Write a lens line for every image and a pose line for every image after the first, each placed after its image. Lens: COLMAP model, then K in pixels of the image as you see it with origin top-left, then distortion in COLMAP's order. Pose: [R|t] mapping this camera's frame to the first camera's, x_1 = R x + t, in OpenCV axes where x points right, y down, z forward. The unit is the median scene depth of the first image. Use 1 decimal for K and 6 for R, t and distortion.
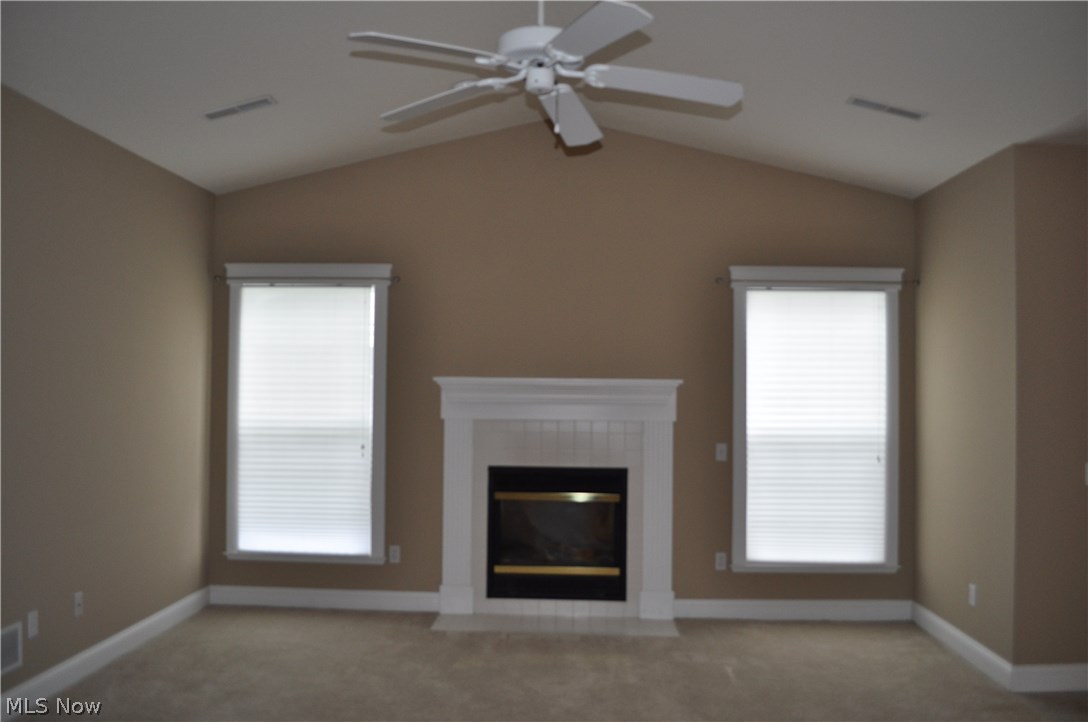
lens RADIAL K [[868.4, 0, 544.3], [0, 868.4, 359.7], [0, 0, 1]] dist [-0.067837, -0.000365]
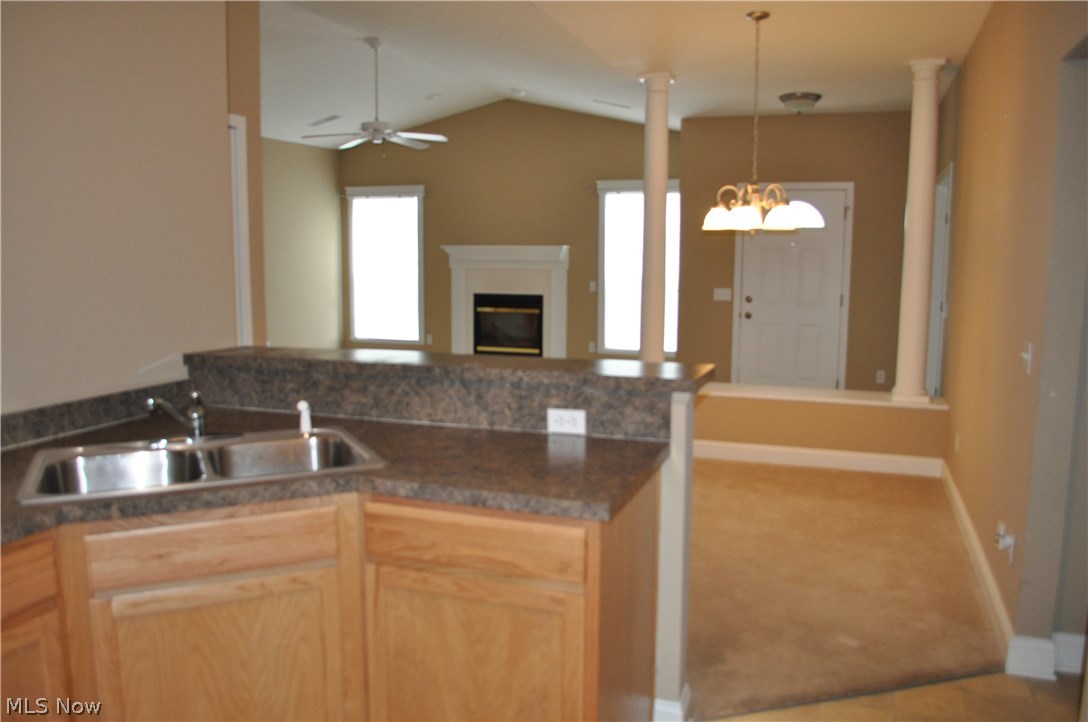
lens RADIAL K [[868.4, 0, 545.8], [0, 868.4, 363.0], [0, 0, 1]] dist [-0.067837, -0.000365]
pose [[0.953733, 0.031853, -0.298964, 0.648223], [0.018093, 0.986489, 0.162827, -0.030704], [0.300111, -0.160703, 0.940270, -0.733249]]
